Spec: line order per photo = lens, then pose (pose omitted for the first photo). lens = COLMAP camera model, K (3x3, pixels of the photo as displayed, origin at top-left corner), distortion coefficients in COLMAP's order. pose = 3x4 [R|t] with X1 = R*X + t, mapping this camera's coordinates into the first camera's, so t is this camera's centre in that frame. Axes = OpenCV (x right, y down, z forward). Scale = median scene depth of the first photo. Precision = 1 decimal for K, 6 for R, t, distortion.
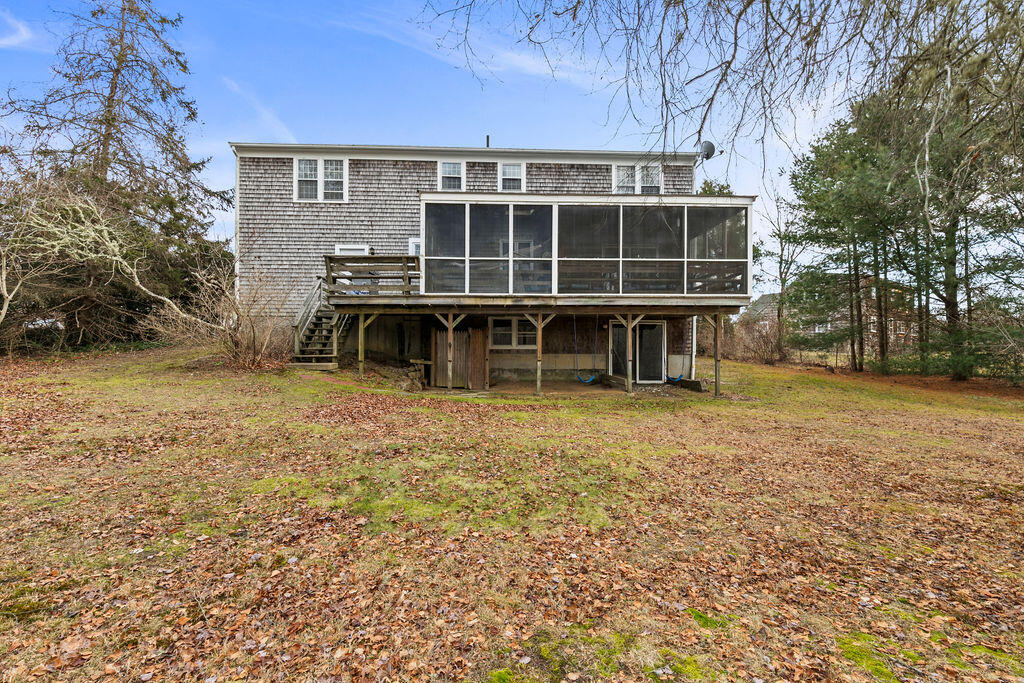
lens RADIAL K [[467.0, 0, 512.2], [0, 467.0, 341.0], [0, 0, 1]] dist [0.013511, -0.004639]
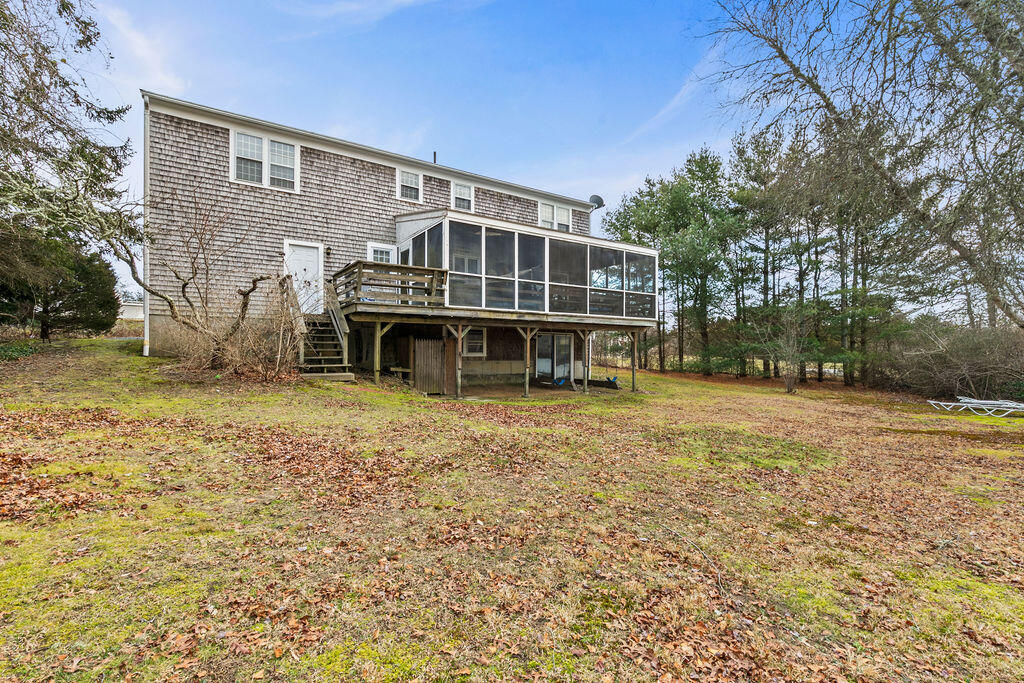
lens RADIAL K [[467.0, 0, 519.9], [0, 467.0, 348.3], [0, 0, 1]] dist [0.013511, -0.004639]
pose [[0.851648, 0.008900, 0.524038, -0.467601], [-0.014025, 0.999885, 0.005811, -0.010187], [-0.523926, -0.012298, 0.851675, 0.008044]]
